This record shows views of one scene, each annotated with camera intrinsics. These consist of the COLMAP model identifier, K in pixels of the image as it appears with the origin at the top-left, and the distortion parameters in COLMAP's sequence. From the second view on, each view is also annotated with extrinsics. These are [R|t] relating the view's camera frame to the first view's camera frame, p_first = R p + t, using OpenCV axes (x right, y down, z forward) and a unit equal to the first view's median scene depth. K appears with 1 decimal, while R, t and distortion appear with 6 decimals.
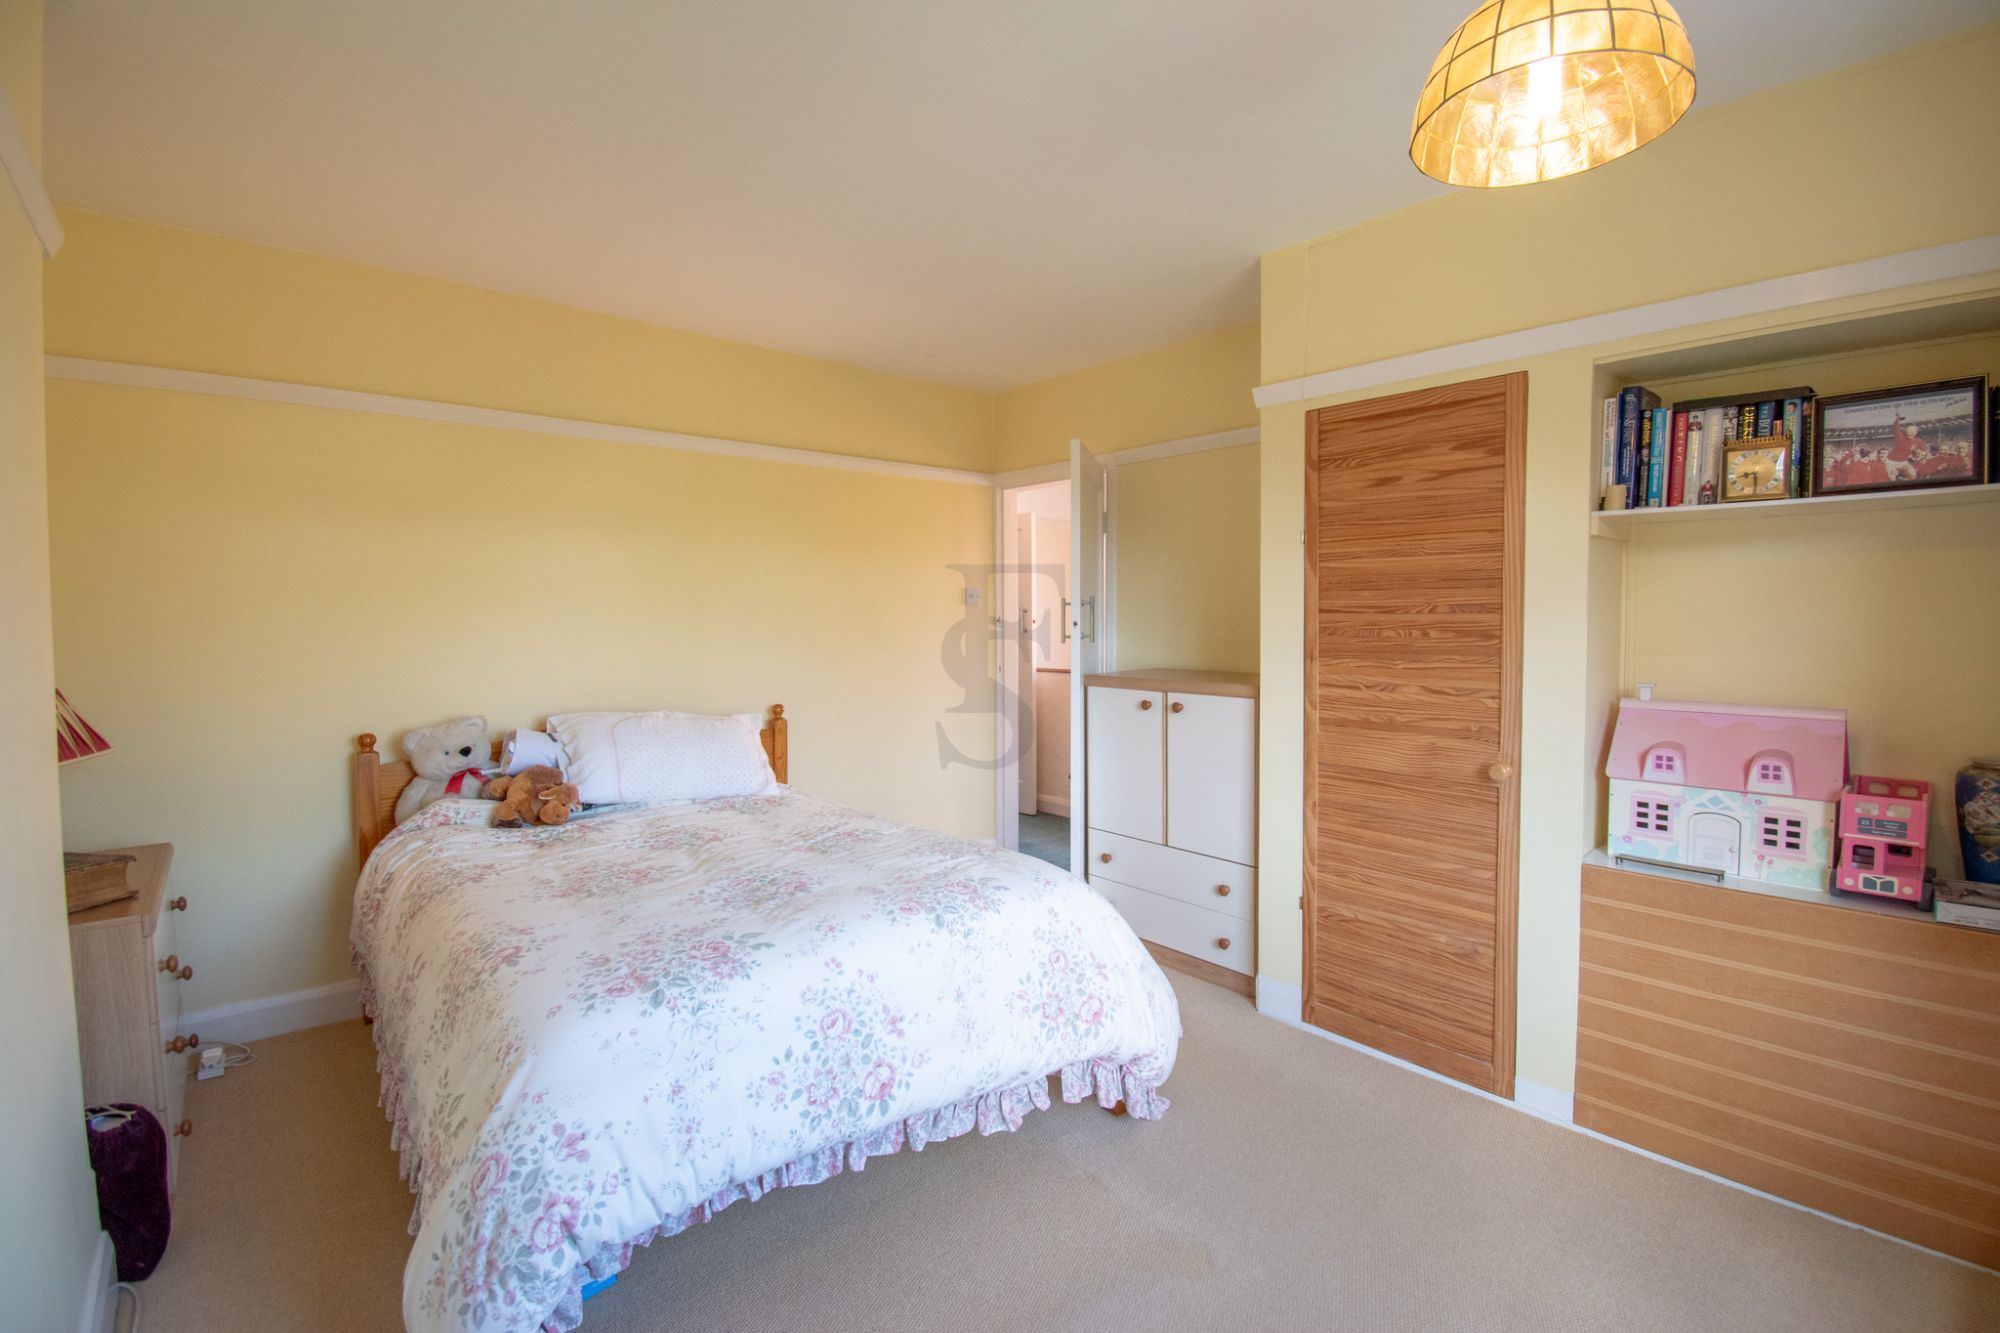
lens RADIAL K [[928.8, 0, 1014.5], [0, 928.8, 661.8], [0, 0, 1]] dist [0.031600, -0.033106]
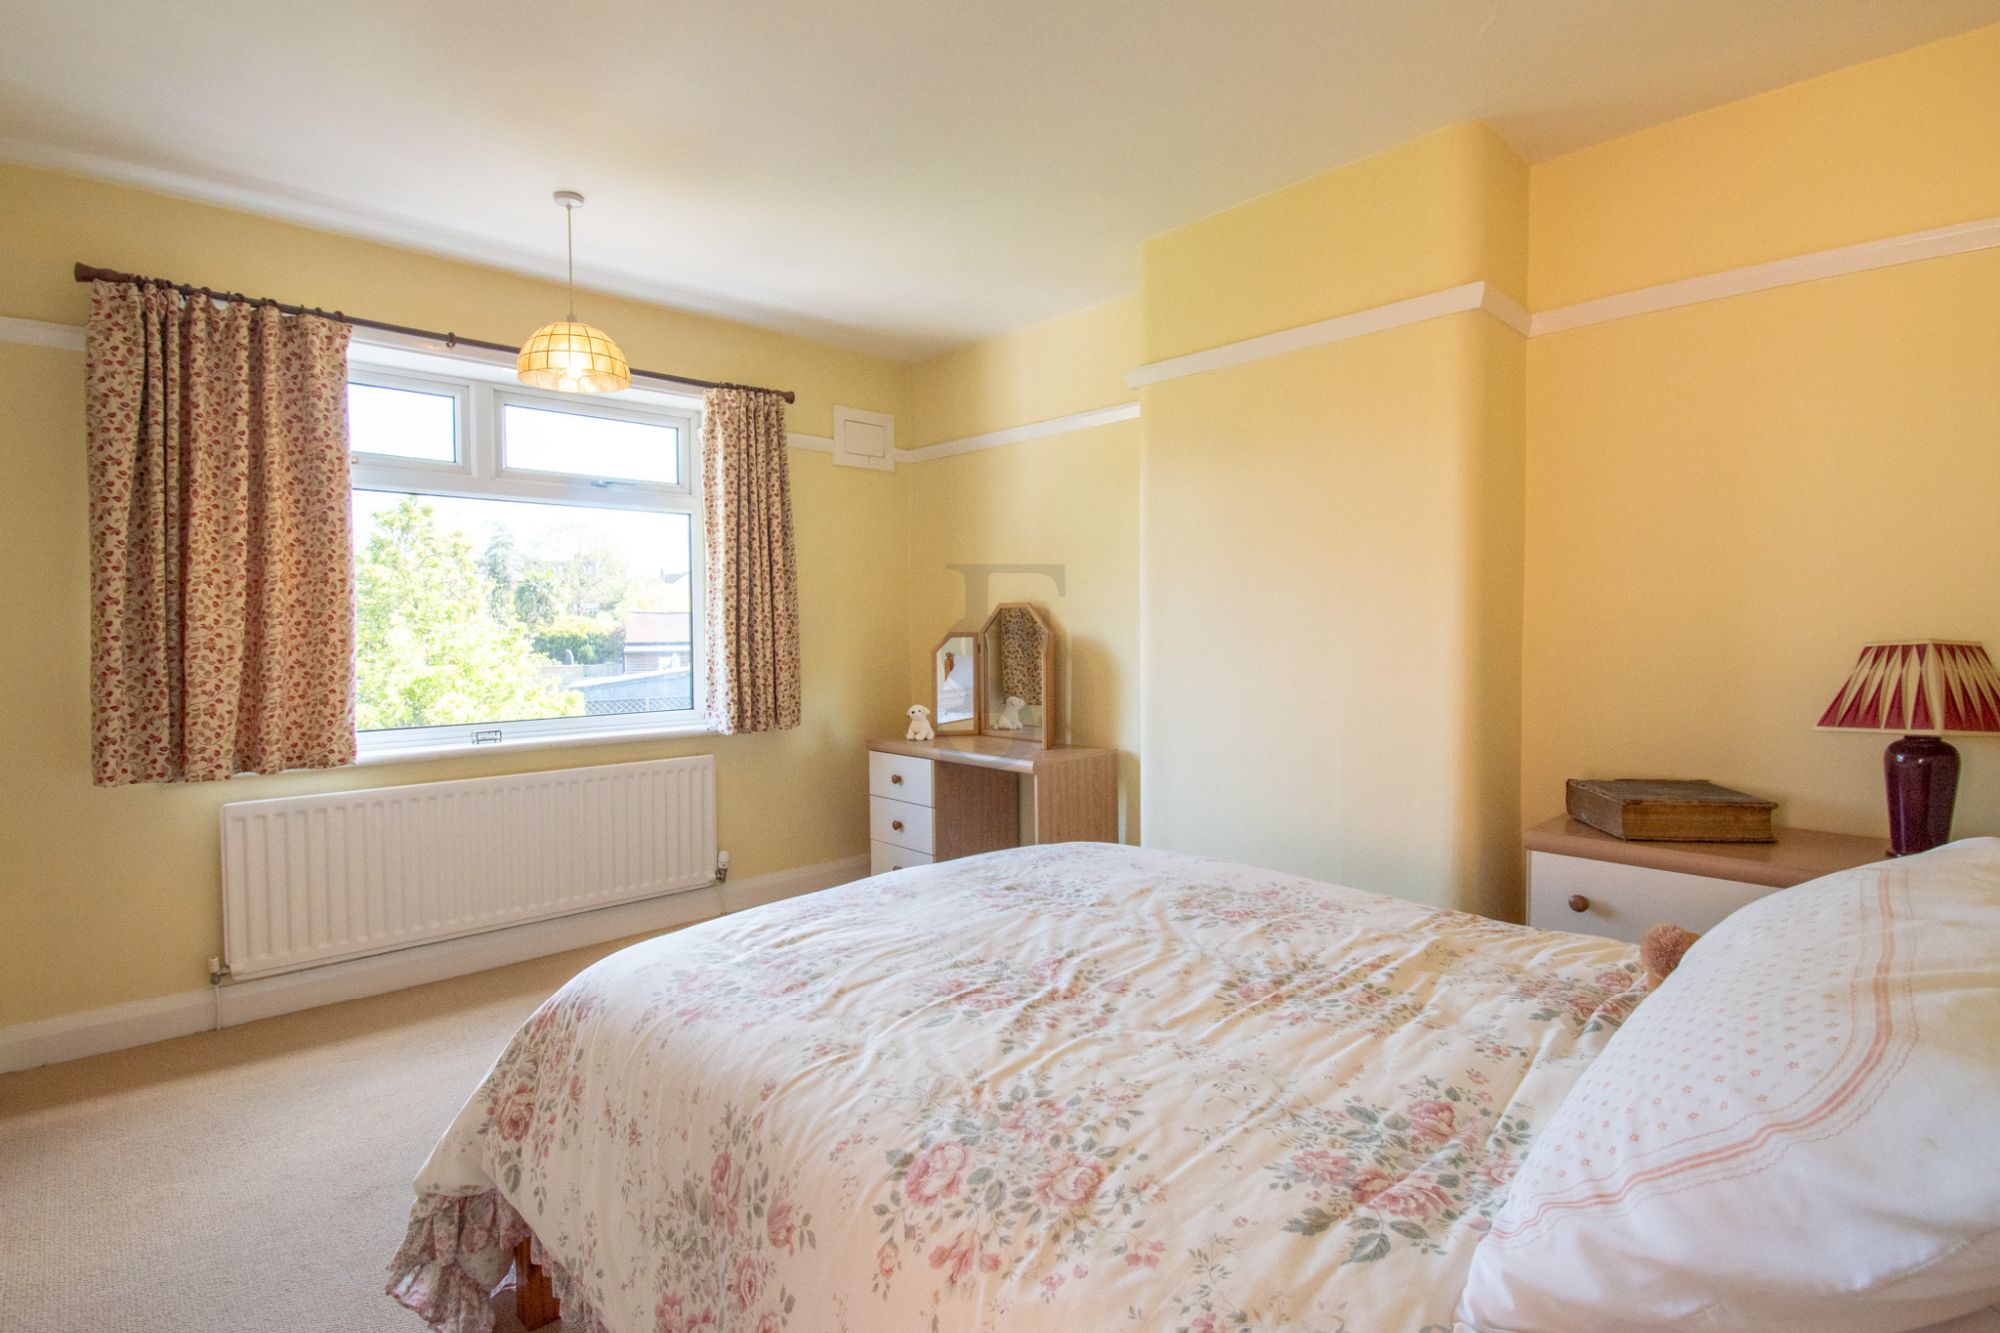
lens RADIAL K [[928.8, 0, 1014.5], [0, 928.8, 661.8], [0, 0, 1]] dist [0.031600, -0.033106]
pose [[-0.998741, 0.020282, -0.045881, -0.206328], [0.017049, 0.997415, 0.069802, -0.020814], [0.047178, 0.068932, -0.996505, 1.694636]]
